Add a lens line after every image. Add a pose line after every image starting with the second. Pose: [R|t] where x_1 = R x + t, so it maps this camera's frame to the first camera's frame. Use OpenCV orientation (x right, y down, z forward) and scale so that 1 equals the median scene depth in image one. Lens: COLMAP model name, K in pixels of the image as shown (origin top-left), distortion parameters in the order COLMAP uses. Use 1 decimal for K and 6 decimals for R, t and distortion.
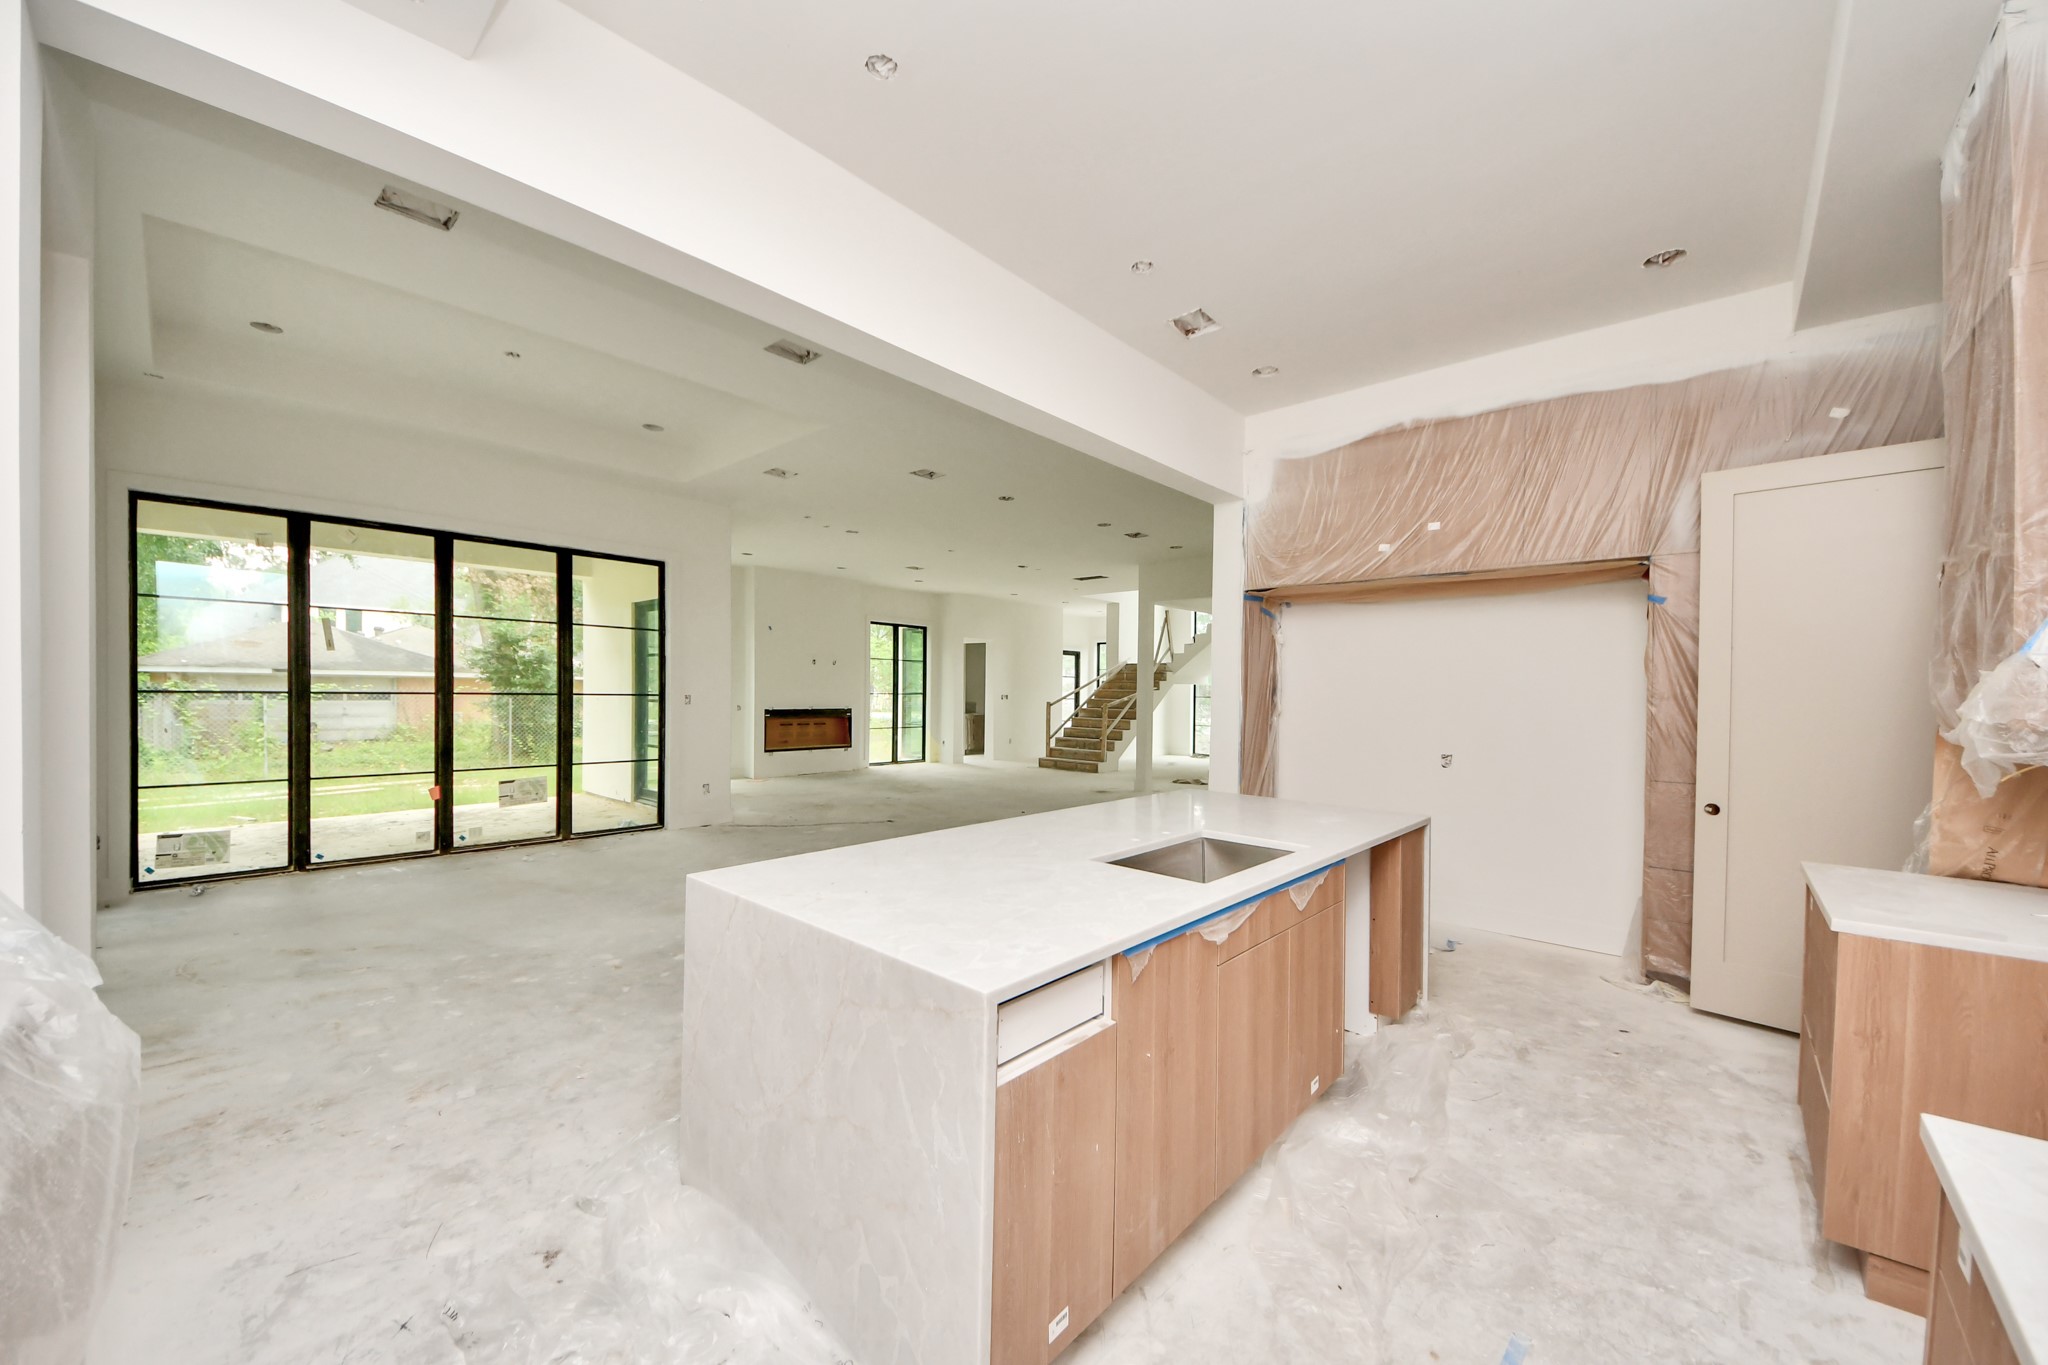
lens RADIAL K [[752.8, 0, 1052.3], [0, 752.8, 705.2], [0, 0, 1]] dist [0.006666, -0.005170]
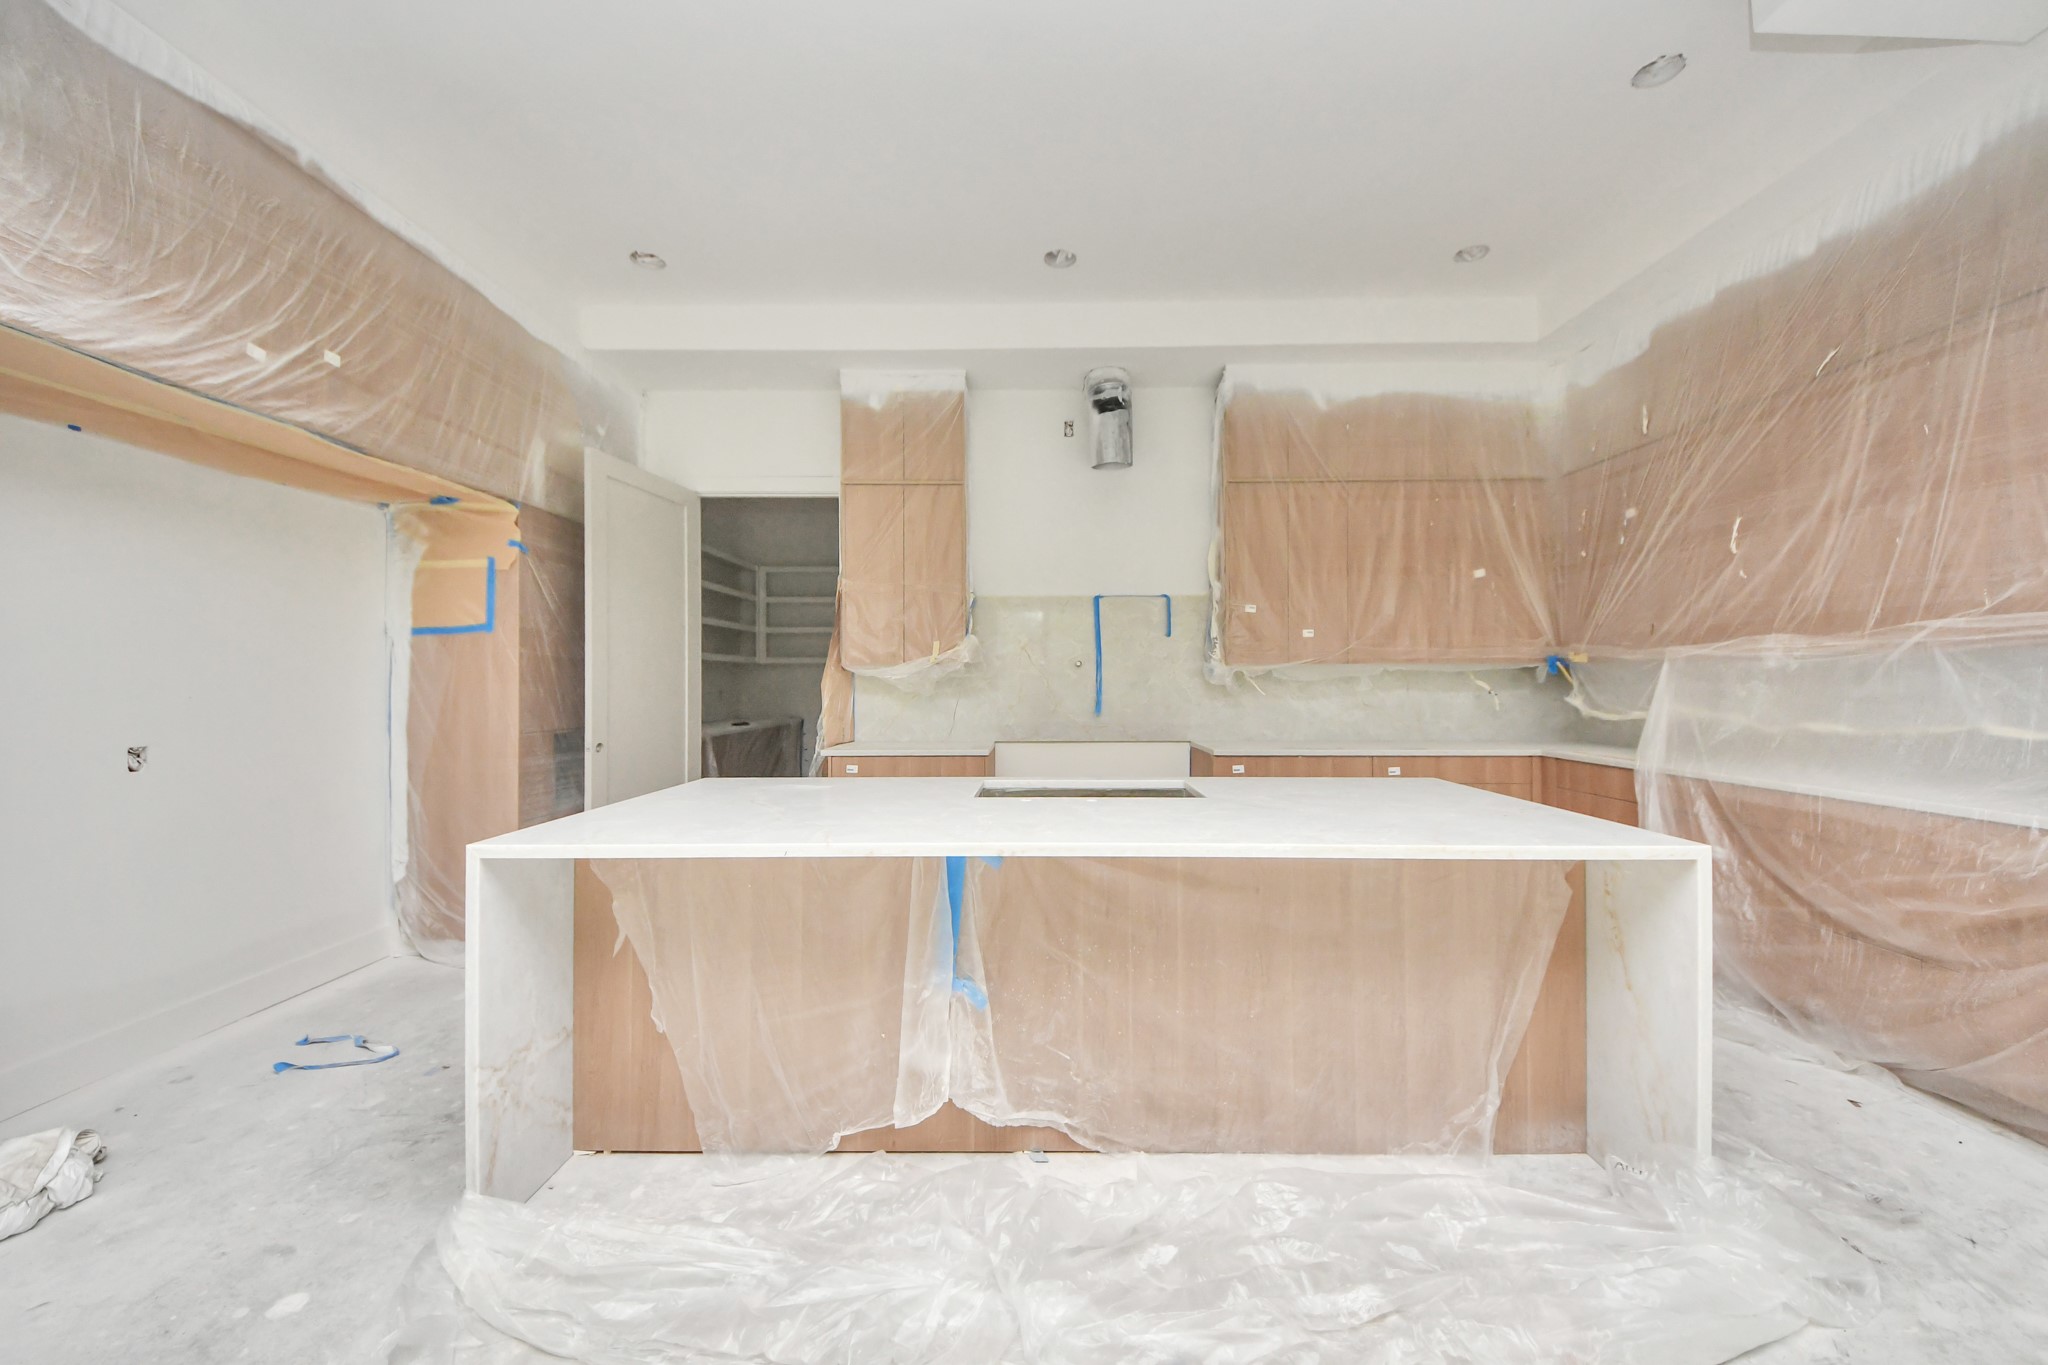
lens RADIAL K [[752.8, 0, 1024.2], [0, 752.8, 671.5], [0, 0, 1]] dist [0.006666, -0.005170]
pose [[-0.613491, 0.001751, 0.789700, -0.293311], [0.009444, 0.999942, 0.005120, 0.016360], [-0.789645, 0.010599, -0.613472, 0.878649]]
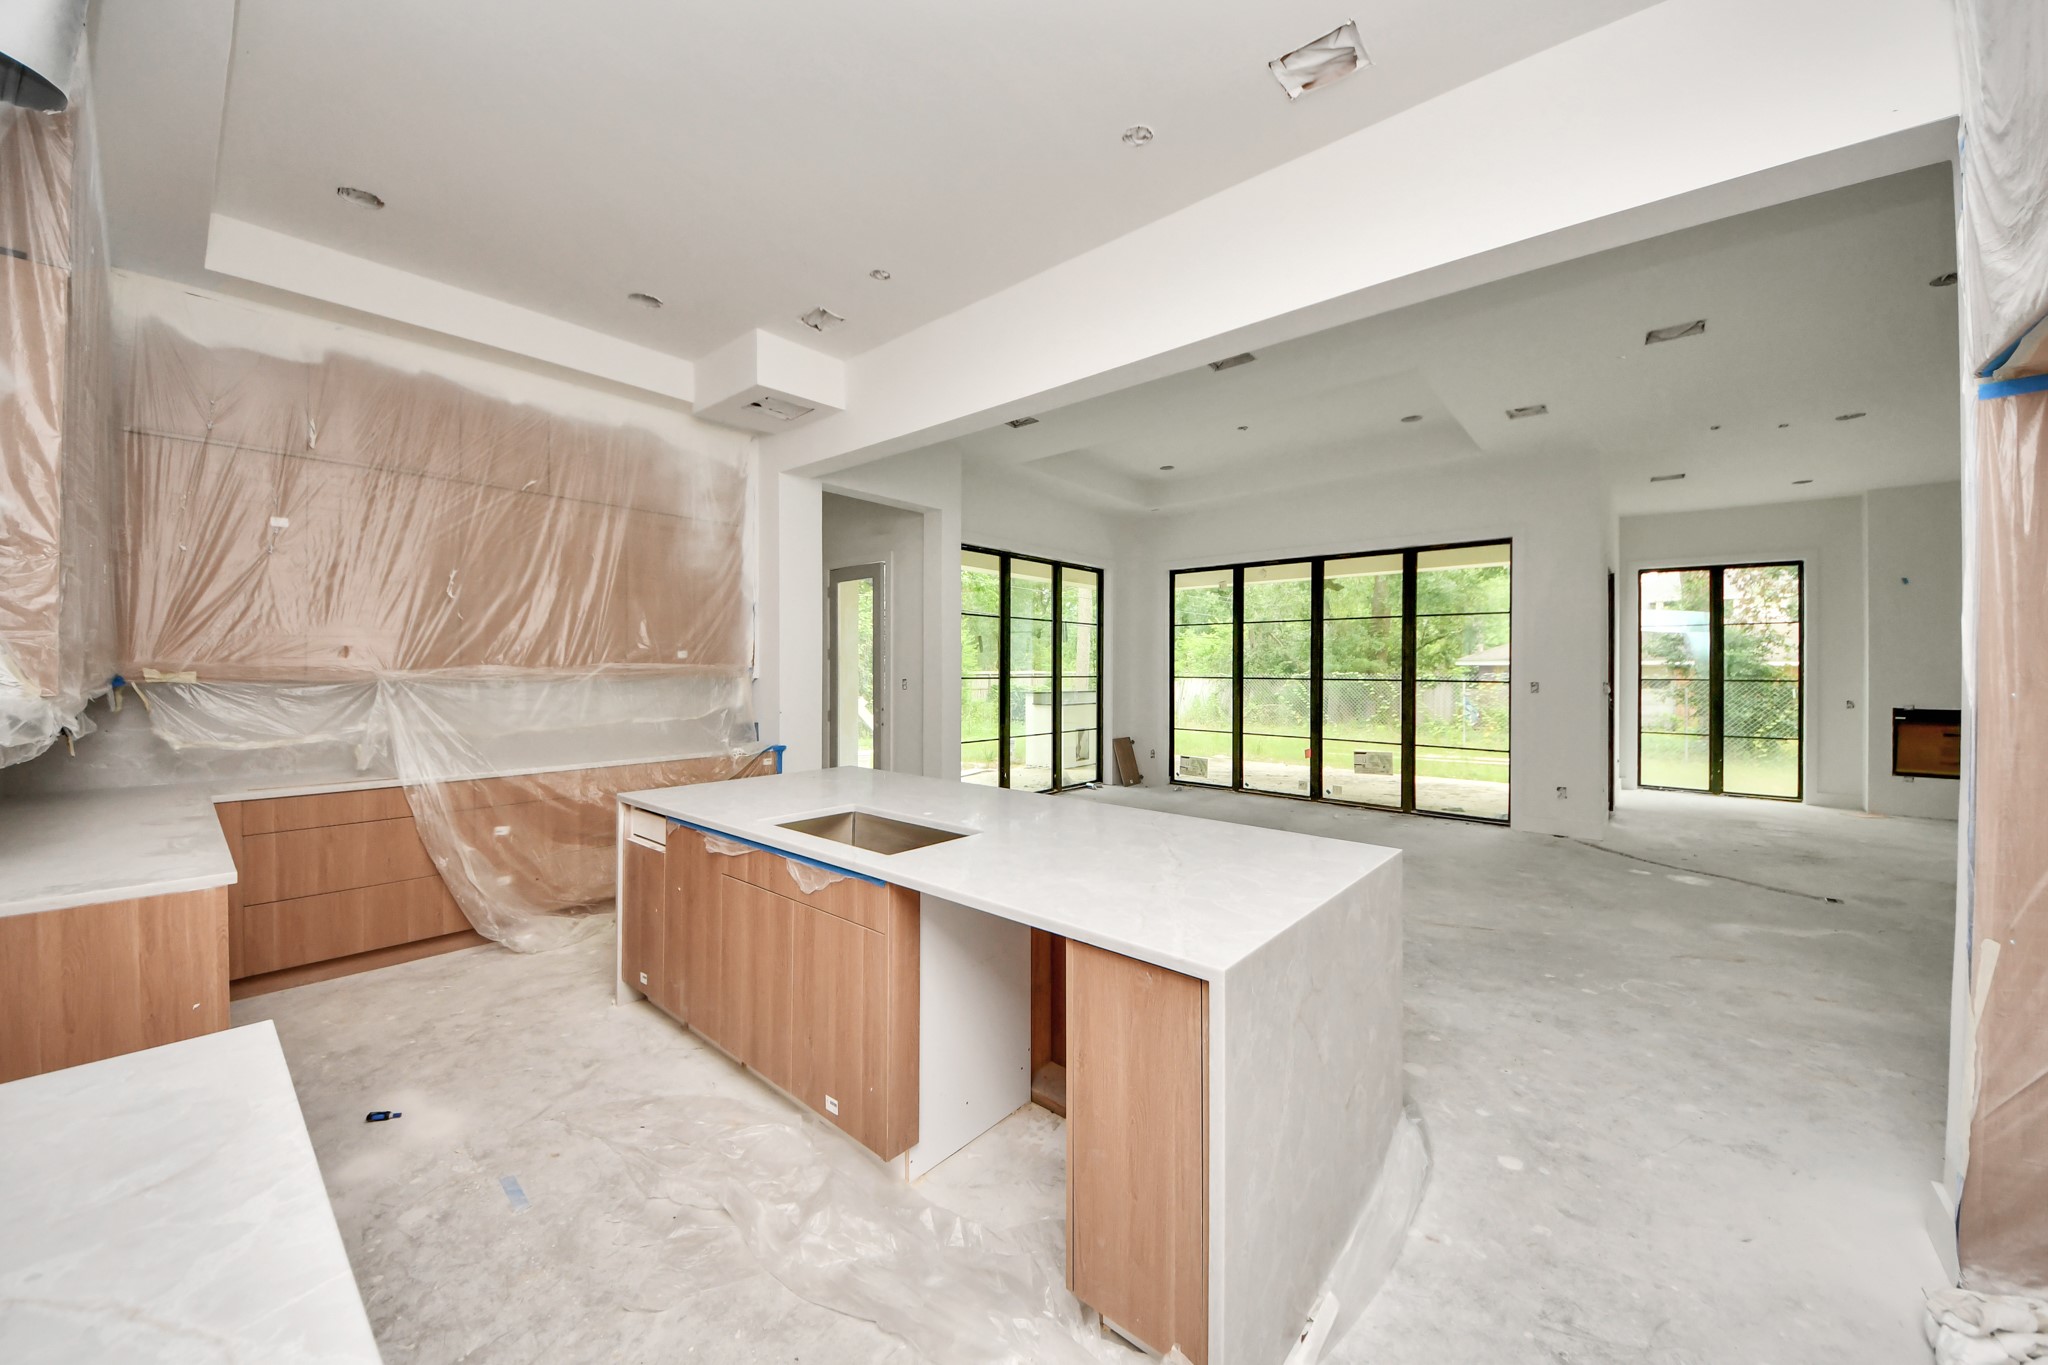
lens RADIAL K [[752.8, 0, 1027.8], [0, 752.8, 671.7], [0, 0, 1]] dist [0.006666, -0.005170]
pose [[0.005195, -0.010363, -0.999933, 0.642720], [-0.024899, 0.999635, -0.010490, -0.002217], [0.999676, 0.024952, 0.004935, 0.622924]]
